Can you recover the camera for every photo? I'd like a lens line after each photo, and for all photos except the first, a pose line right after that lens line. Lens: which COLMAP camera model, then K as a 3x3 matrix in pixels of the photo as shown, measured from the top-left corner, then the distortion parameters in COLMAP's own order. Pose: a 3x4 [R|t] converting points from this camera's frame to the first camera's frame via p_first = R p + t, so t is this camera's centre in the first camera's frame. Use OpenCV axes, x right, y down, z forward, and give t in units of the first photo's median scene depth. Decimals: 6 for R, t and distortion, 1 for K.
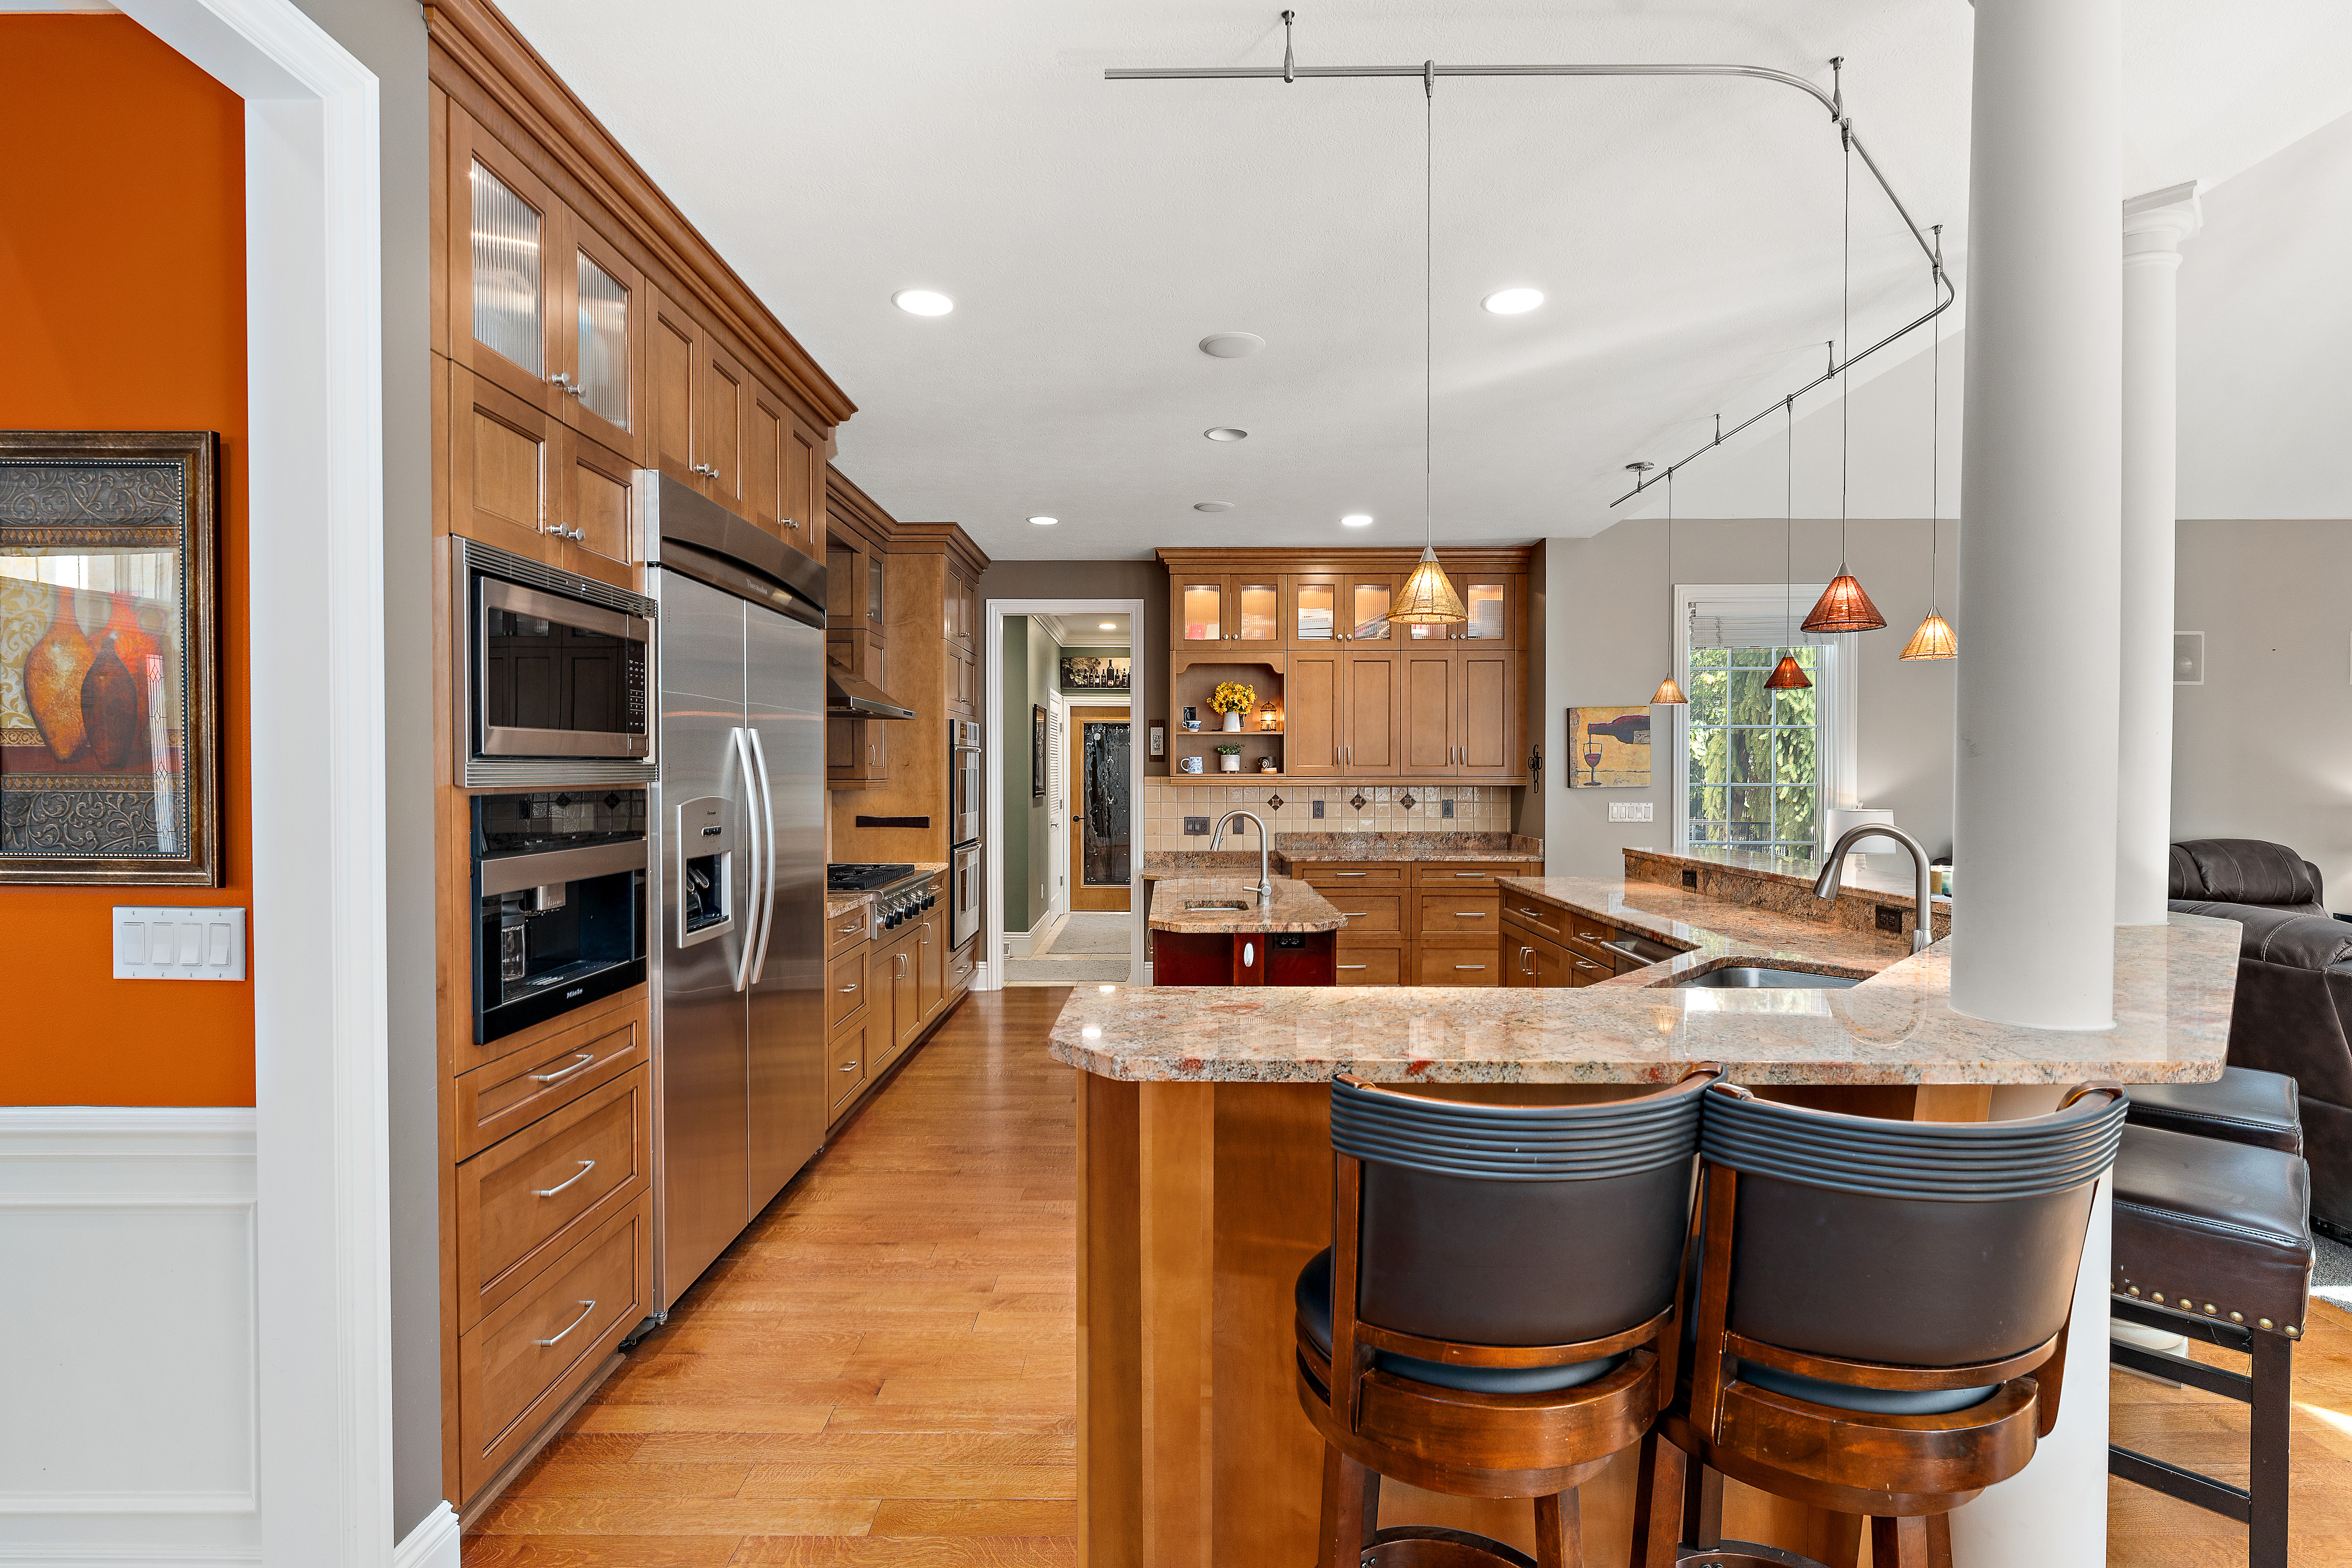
lens RADIAL K [[1070.1, 0, 1171.5], [0, 1070.1, 788.5], [0, 0, 1]] dist [-0.004398, 0.000059]
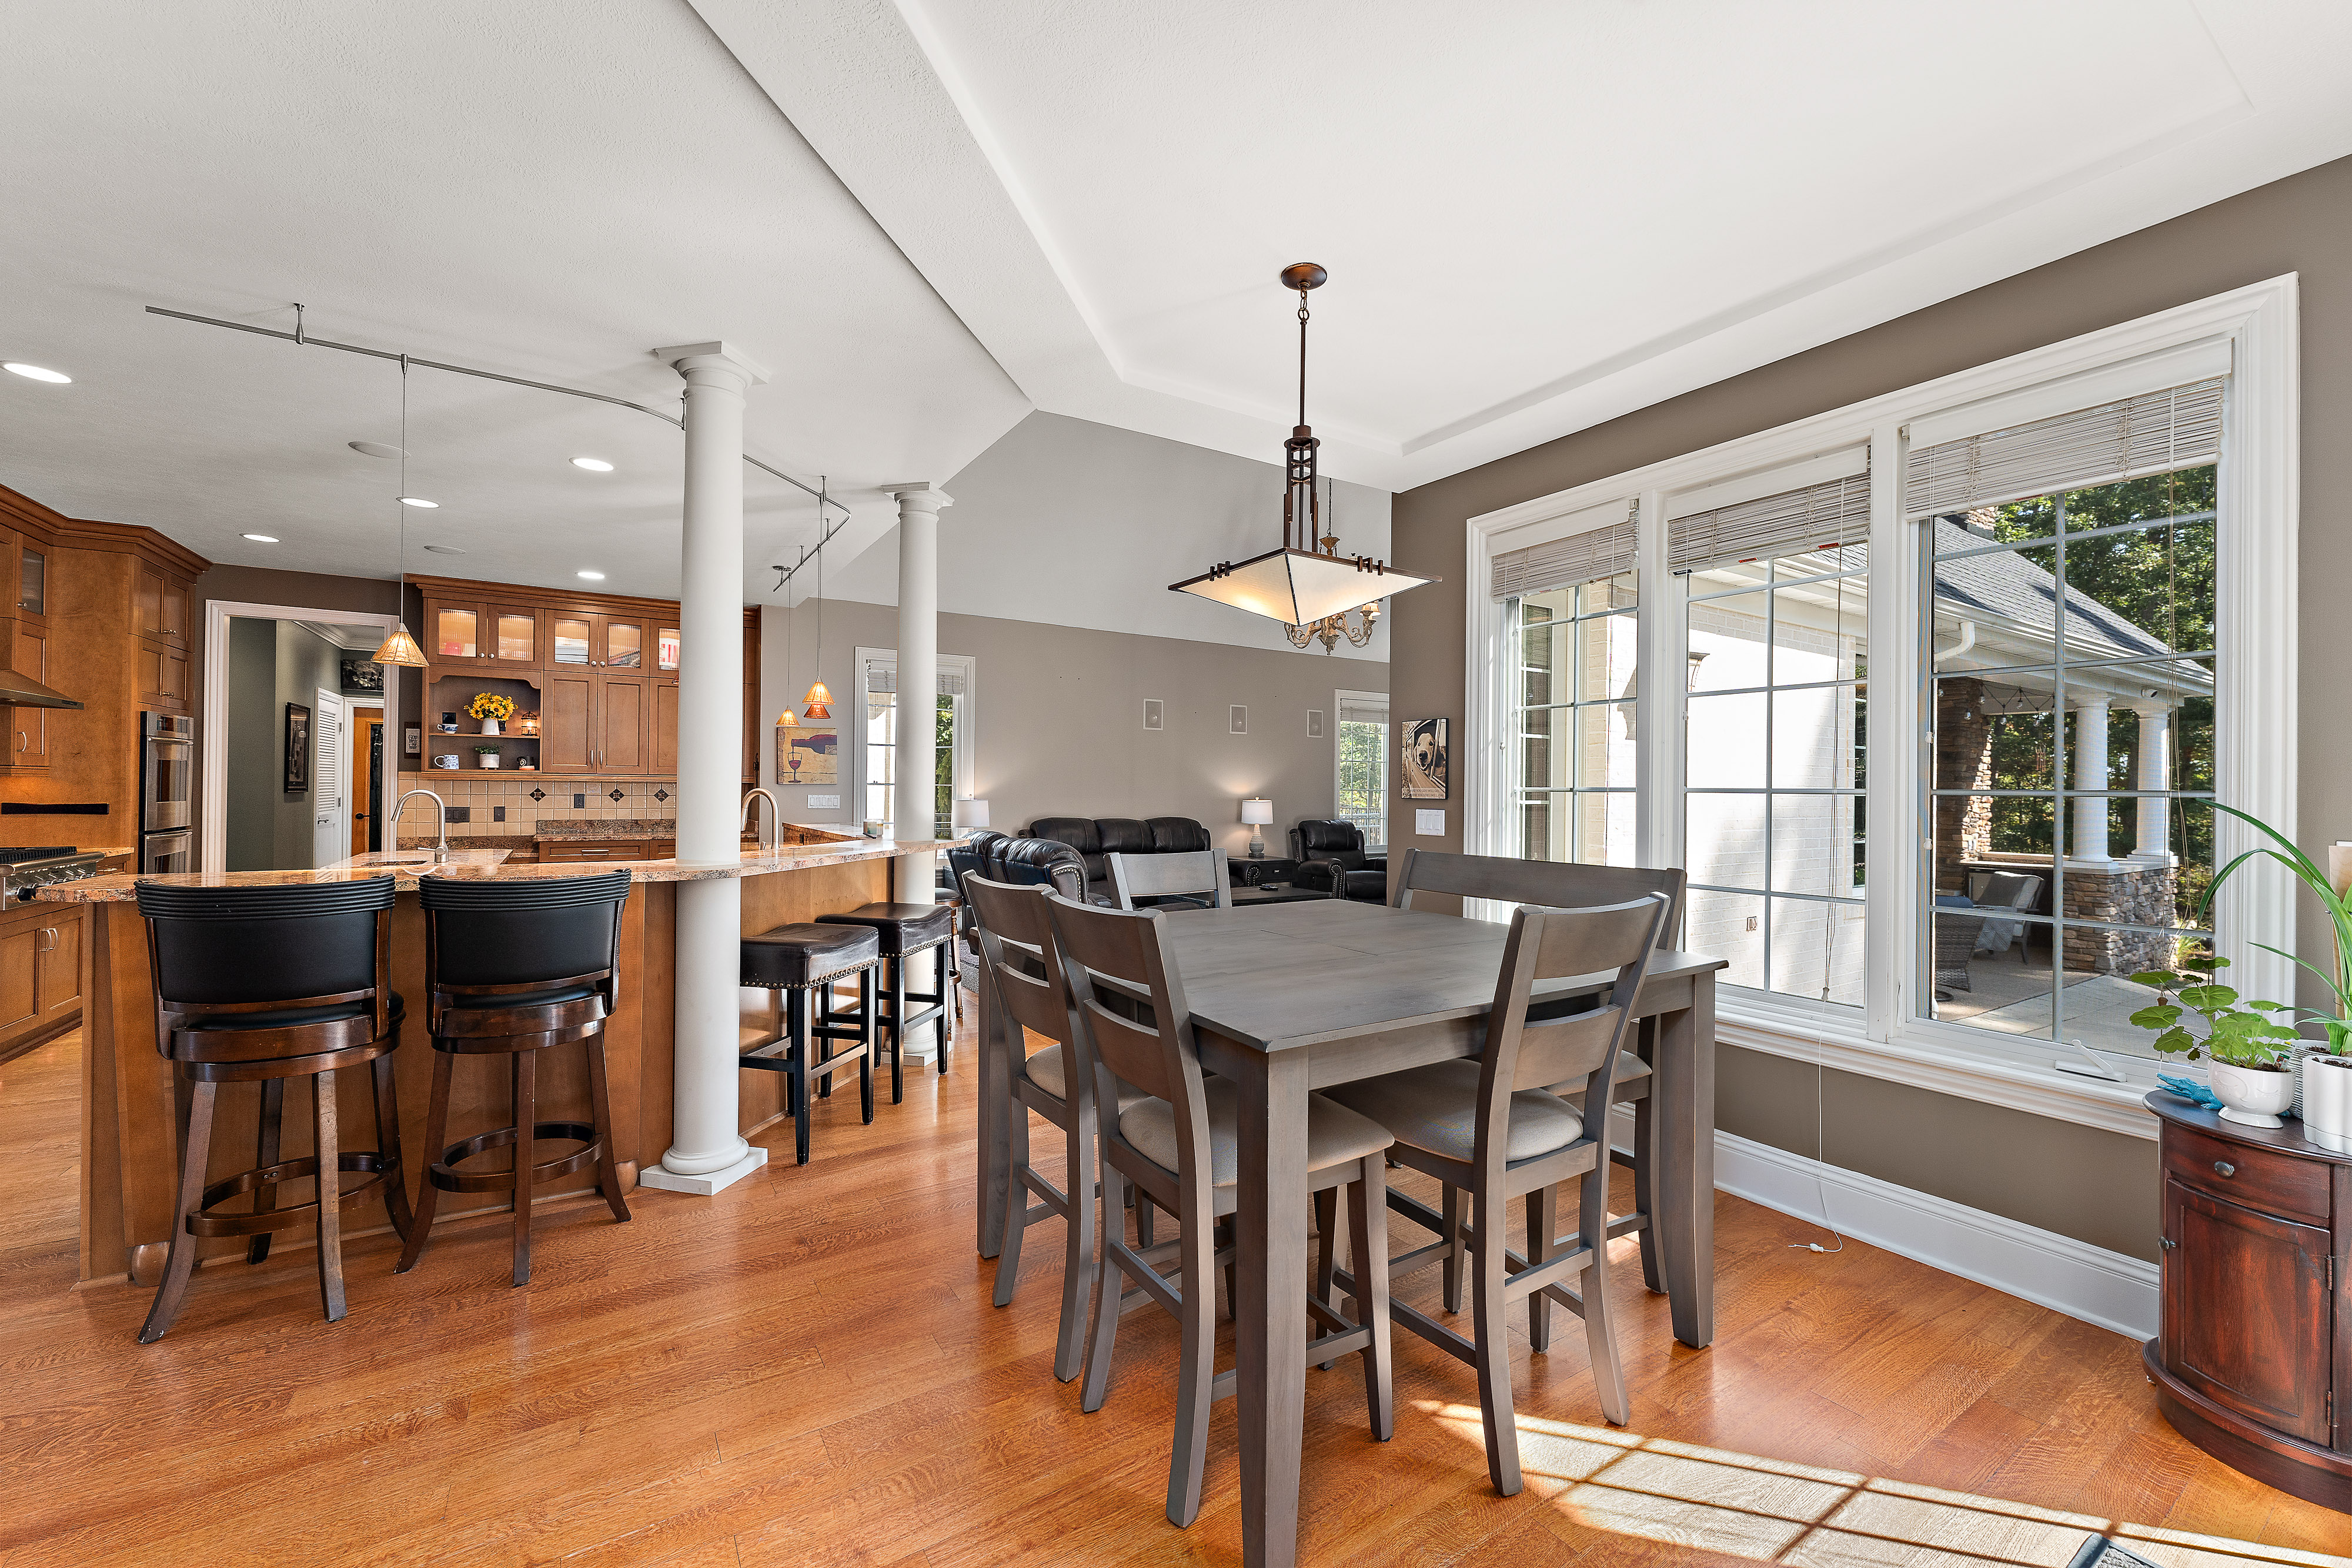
lens RADIAL K [[930.4, 0, 1166.8], [0, 930.4, 785.5], [0, 0, 1]] dist [-0.002499, 0.001371]
pose [[0.844037, 0.011363, 0.536164, 0.140279], [-0.002842, 0.999856, -0.016715, 0.018726], [-0.536277, 0.012584, 0.843948, -0.281755]]
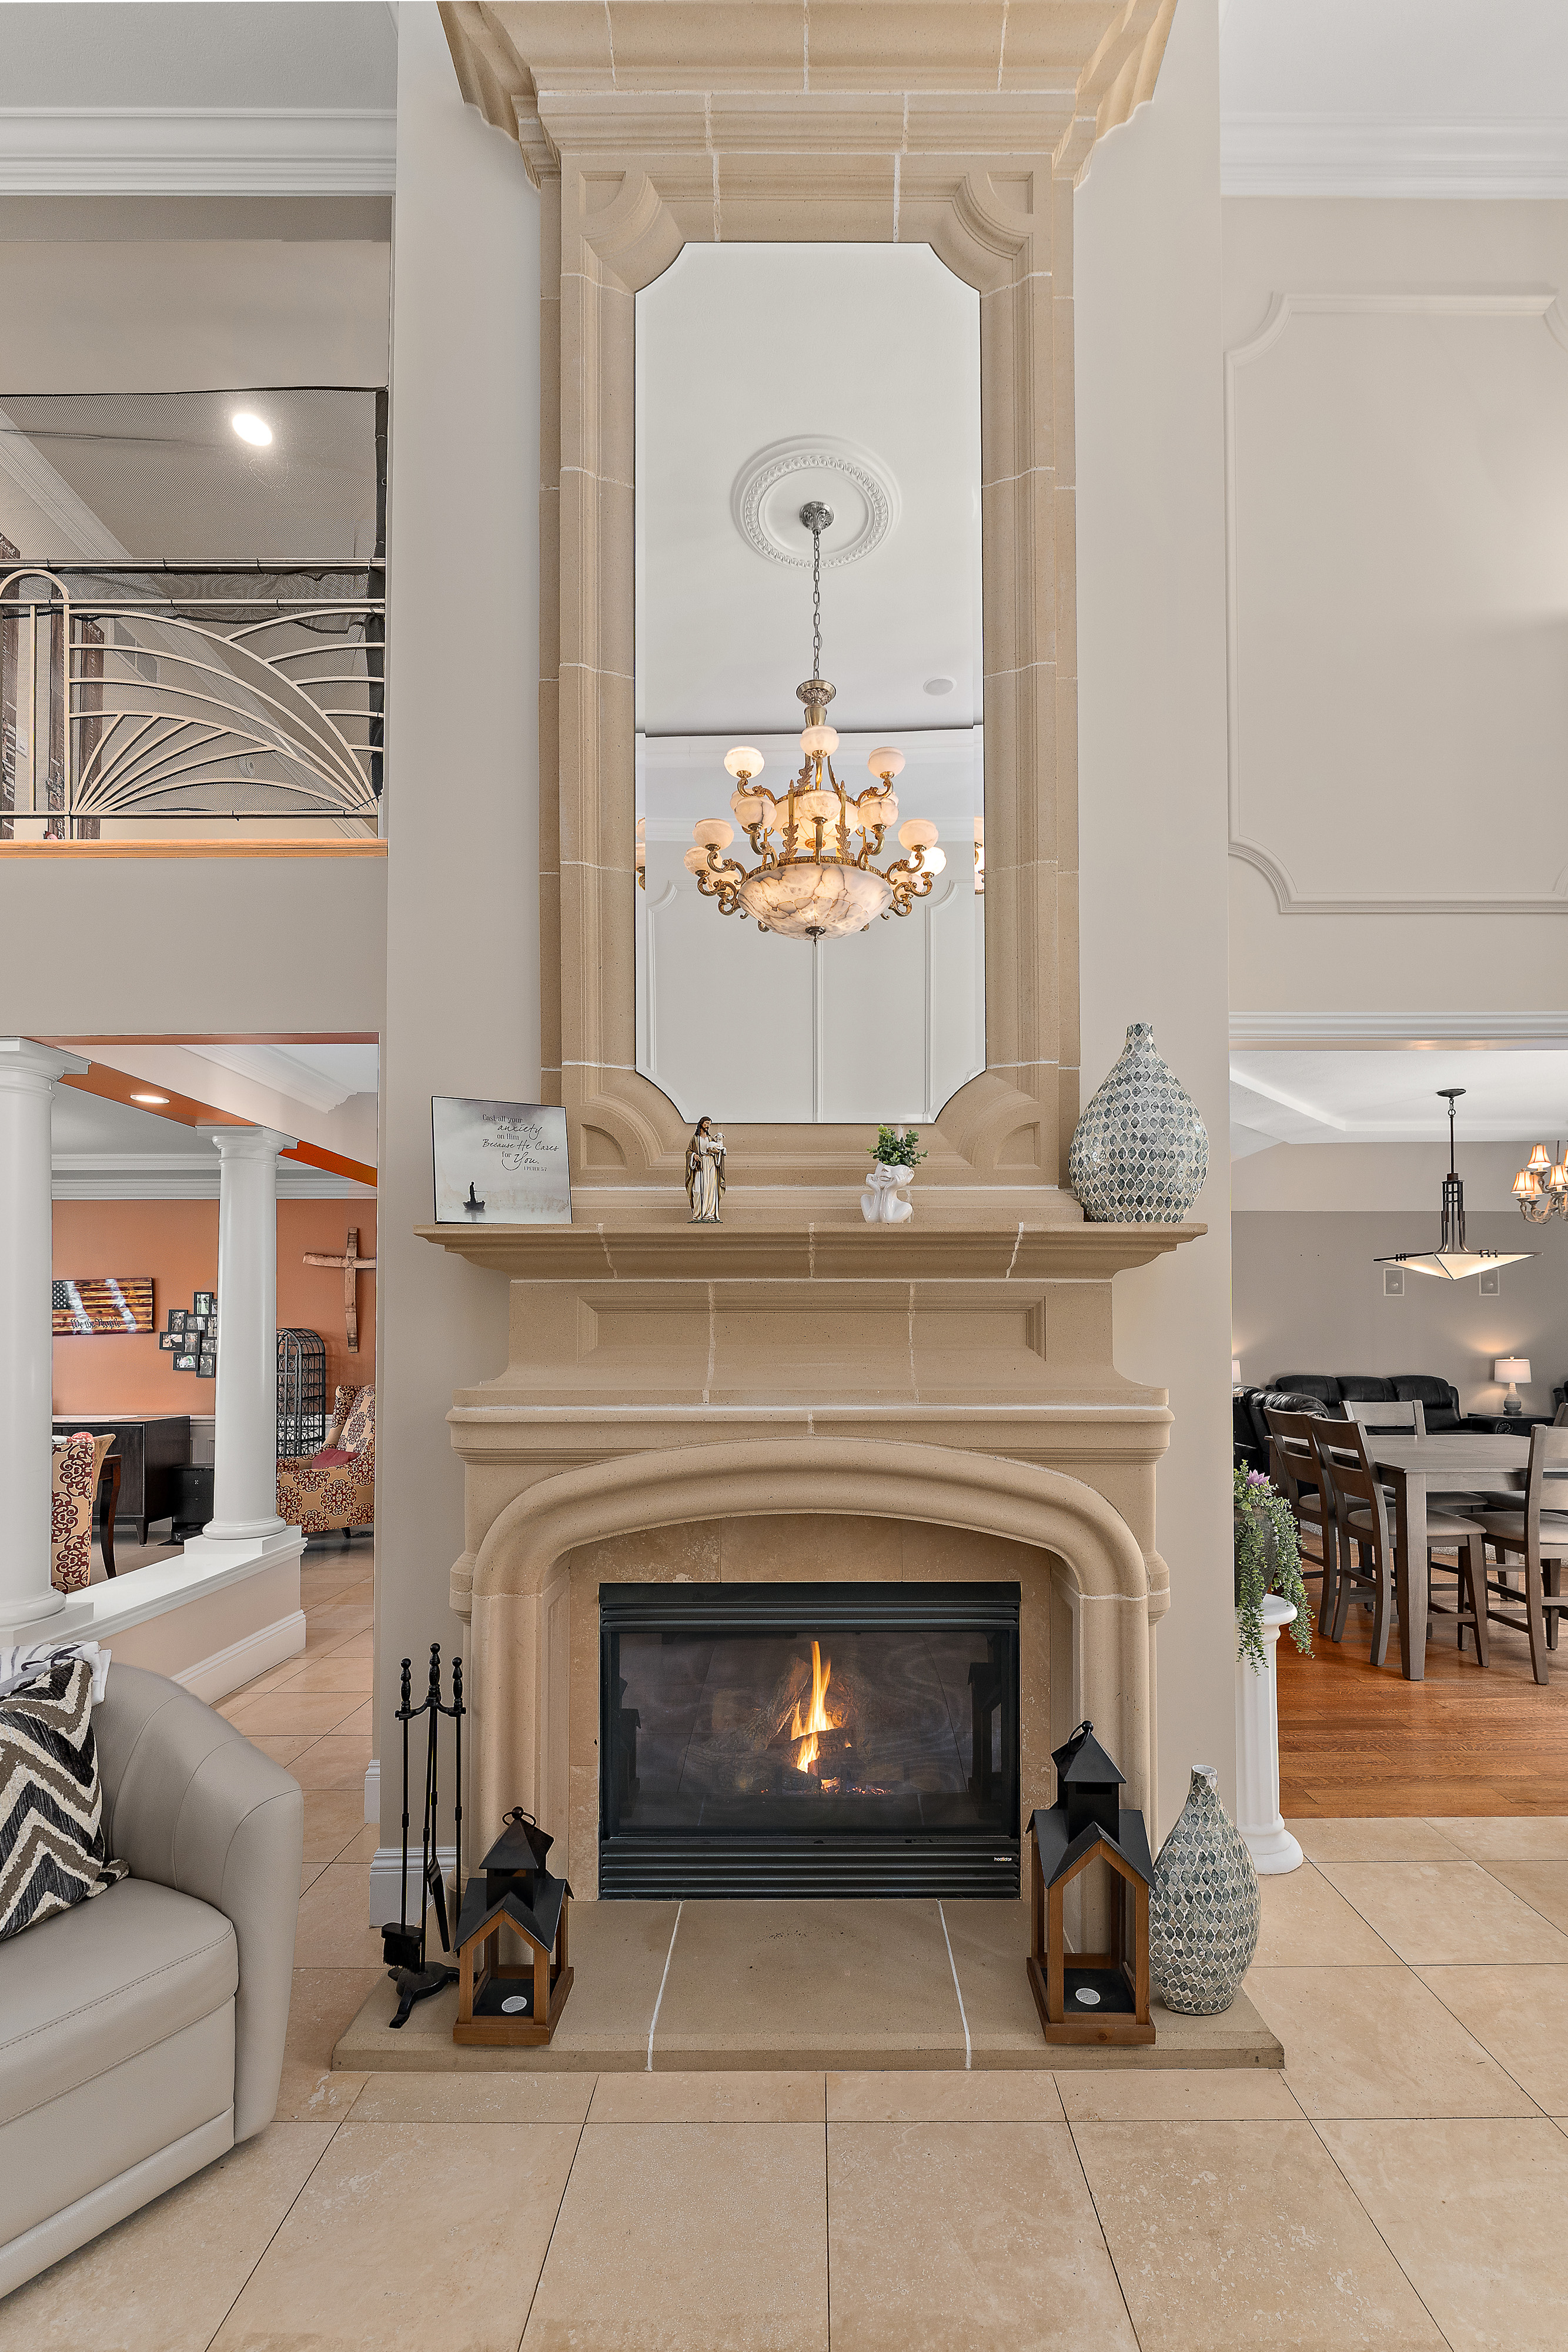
lens RADIAL K [[1017.6, 0, 819.7], [0, 1017.6, 1311.1], [0, 0, 1]] dist [0.000320, -0.000685]
pose [[0.999869, 0.000018, 0.016162, -0.113478], [0.000565, 0.999350, -0.036051, -0.003004], [-0.016152, 0.036056, 0.999219, -0.771078]]
